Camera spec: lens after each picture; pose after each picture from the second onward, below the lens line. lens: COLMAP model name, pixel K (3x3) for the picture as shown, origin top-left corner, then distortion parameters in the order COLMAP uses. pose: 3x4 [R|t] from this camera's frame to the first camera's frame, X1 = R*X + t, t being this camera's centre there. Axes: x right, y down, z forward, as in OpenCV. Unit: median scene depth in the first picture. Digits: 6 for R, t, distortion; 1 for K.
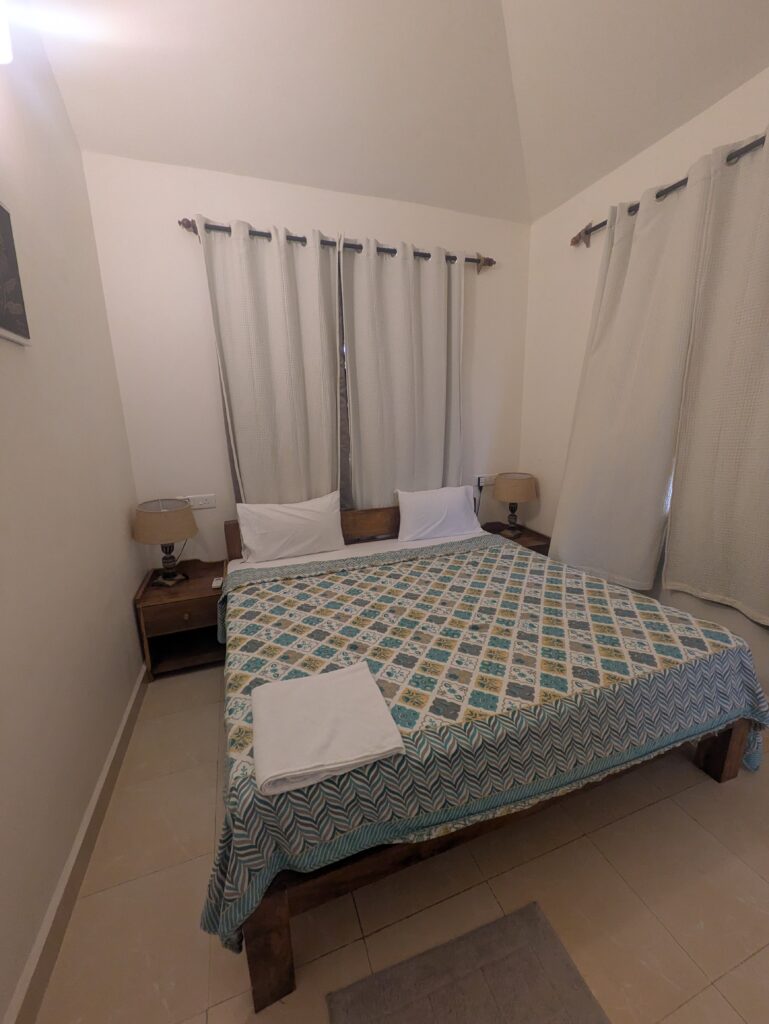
lens RADIAL K [[410.5, 0, 384.5], [0, 410.5, 512.0], [0, 0, 1]] dist [0.000419, -0.000004]
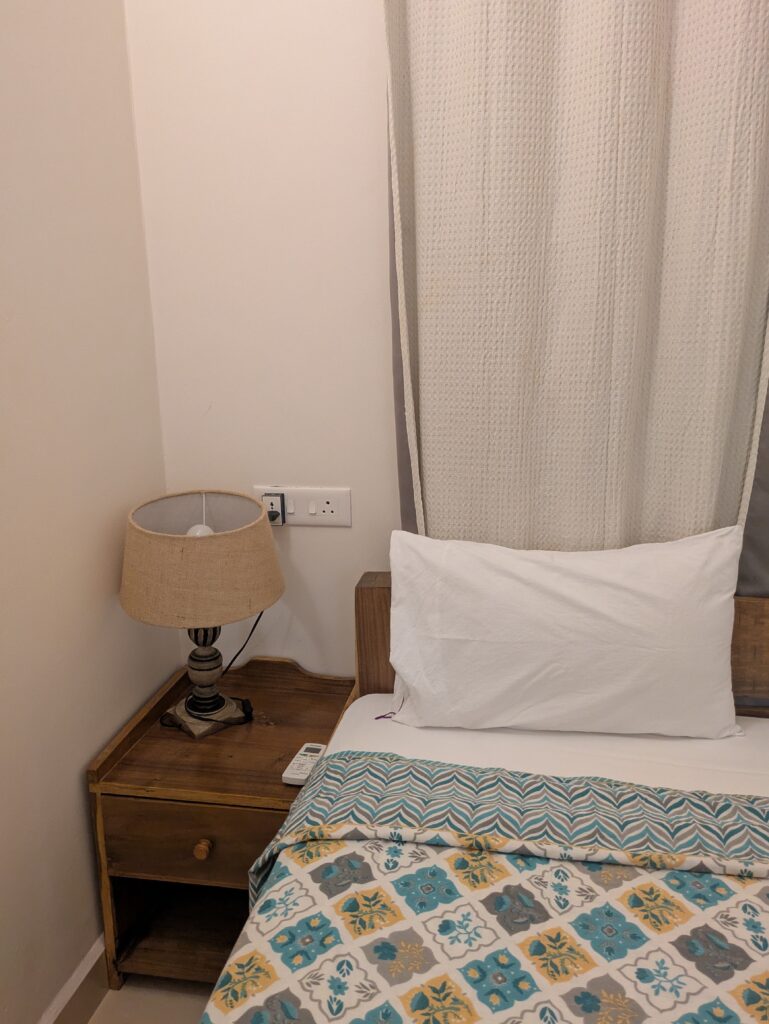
lens RADIAL K [[881.9, 0, 384.5], [0, 881.9, 512.0], [0, 0, 1]] dist [-0.000180, 0.002944]
pose [[0.857792, 0.137803, -0.495180, -0.028417], [-0.117426, 0.990452, 0.072217, -0.090441], [0.500404, -0.003801, 0.865784, 0.430244]]
